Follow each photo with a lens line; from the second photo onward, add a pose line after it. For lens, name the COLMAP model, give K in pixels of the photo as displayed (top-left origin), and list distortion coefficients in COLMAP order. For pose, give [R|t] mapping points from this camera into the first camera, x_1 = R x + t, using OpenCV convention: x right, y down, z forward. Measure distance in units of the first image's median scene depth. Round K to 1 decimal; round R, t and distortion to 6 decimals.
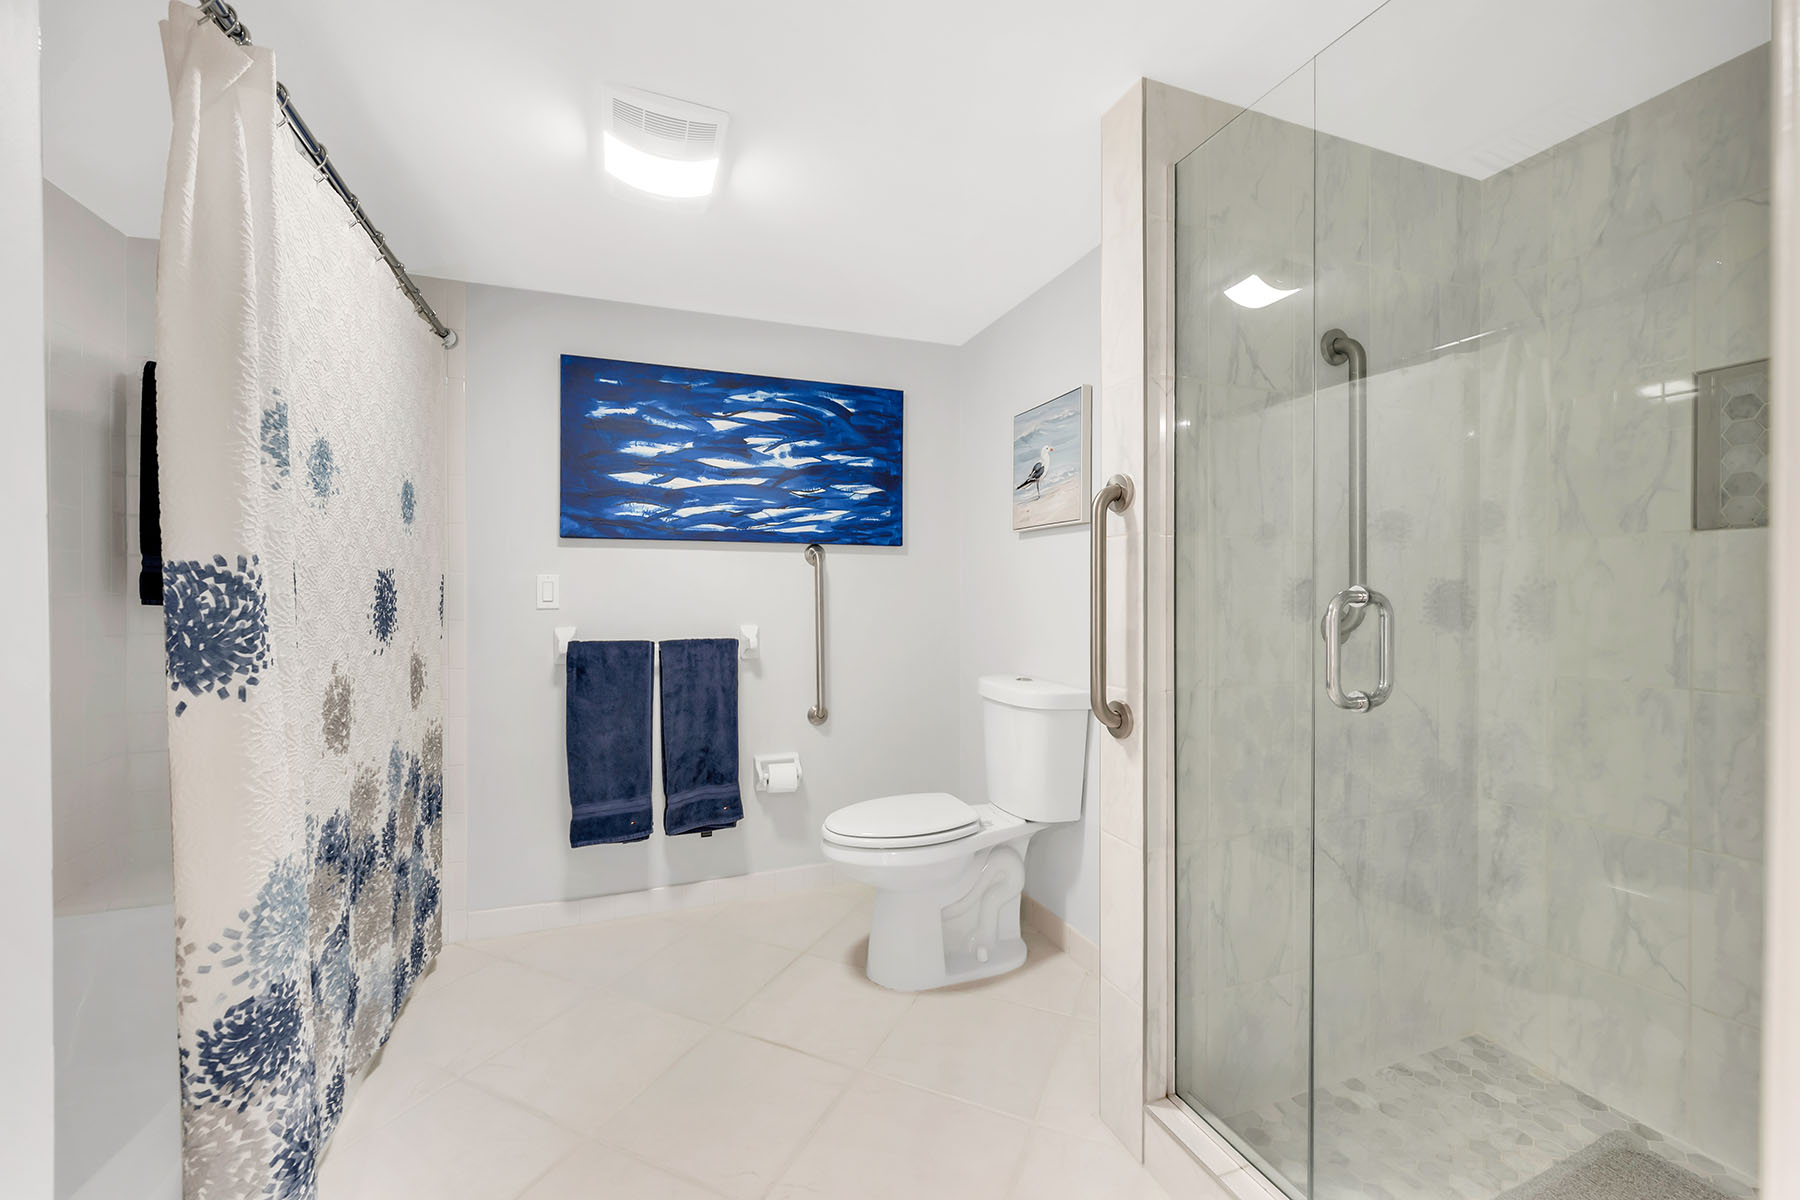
lens RADIAL K [[721.5, 0, 898.1], [0, 721.5, 593.8], [0, 0, 1]] dist [-0.000039, 0.000009]
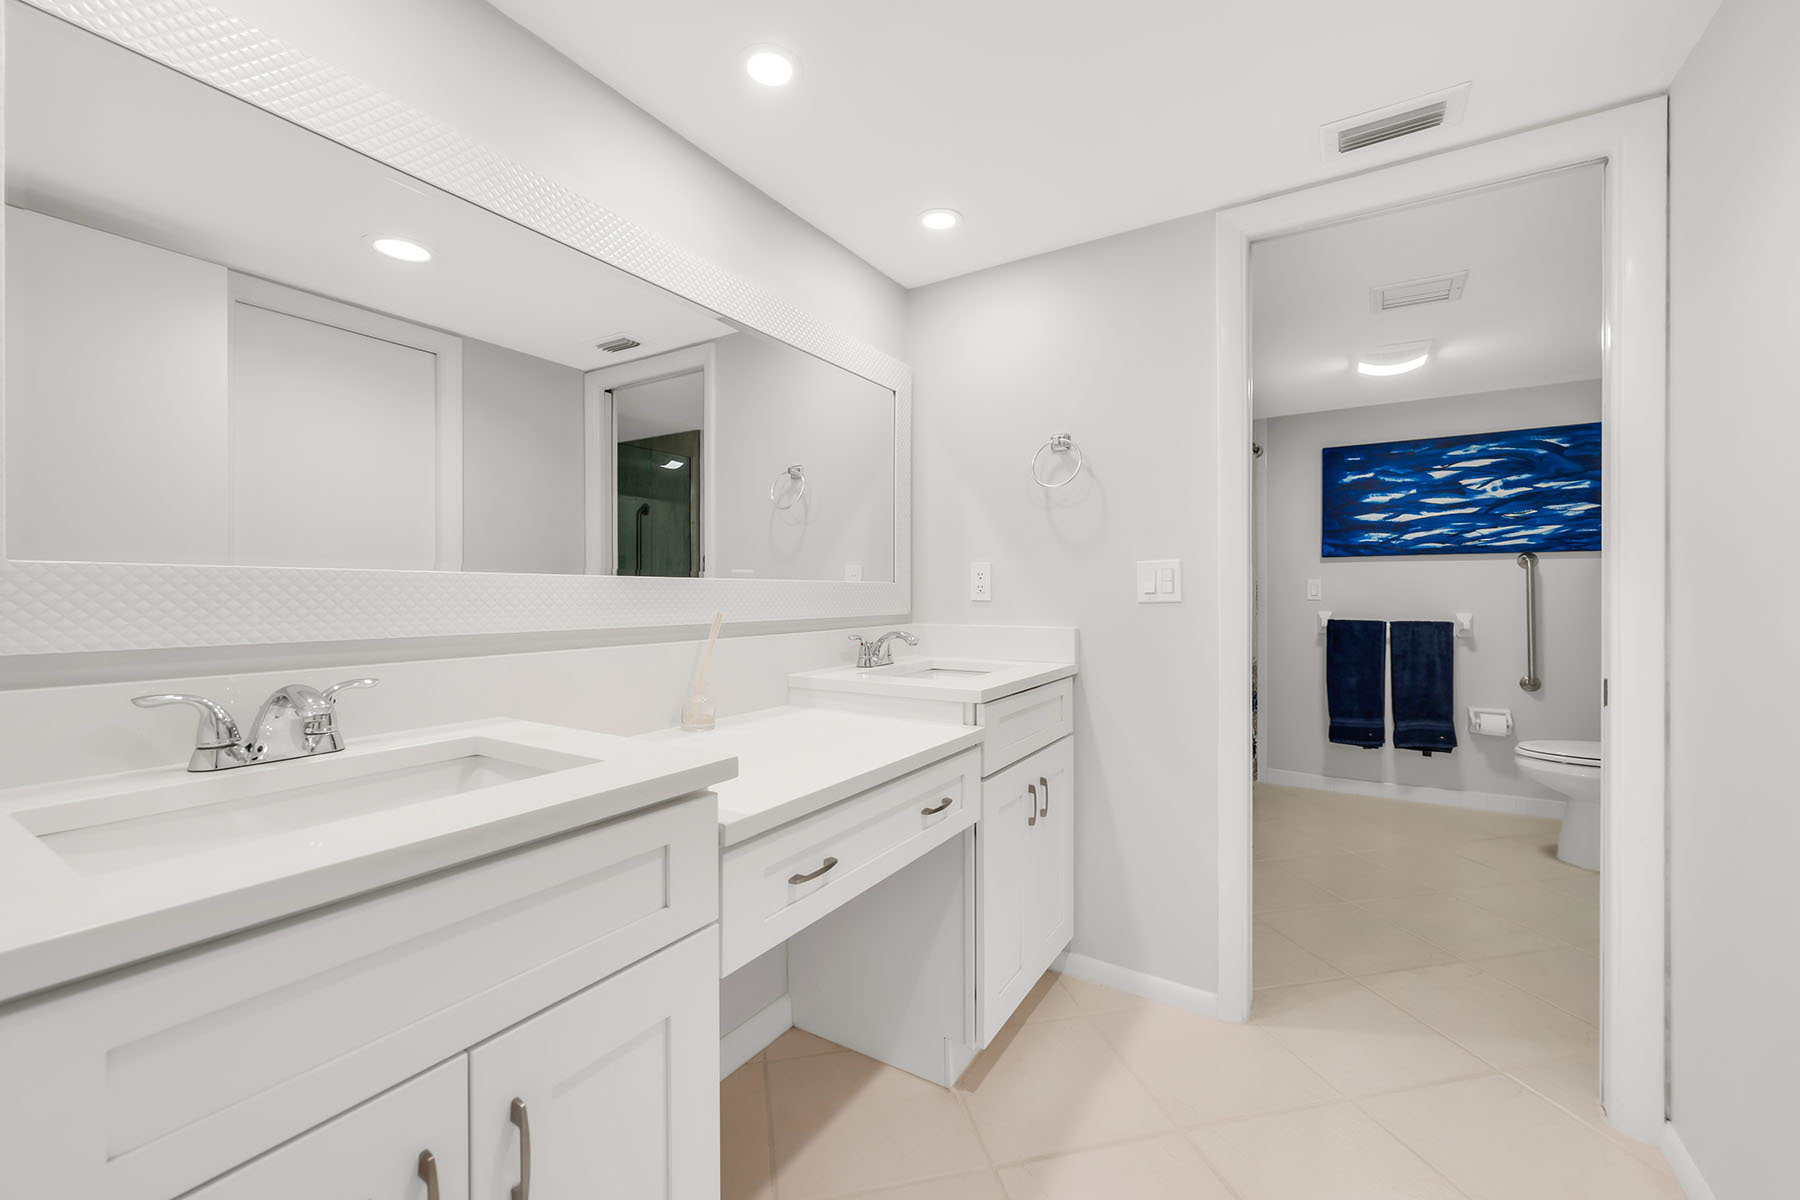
lens RADIAL K [[721.5, 0, 898.1], [0, 721.5, 593.8], [0, 0, 1]] dist [-0.000039, 0.000009]
pose [[0.604765, -0.000432, -0.796404, 0.251098], [-0.003022, 0.999991, -0.002837, 0.013497], [0.796398, 0.004122, 0.604759, -0.741187]]
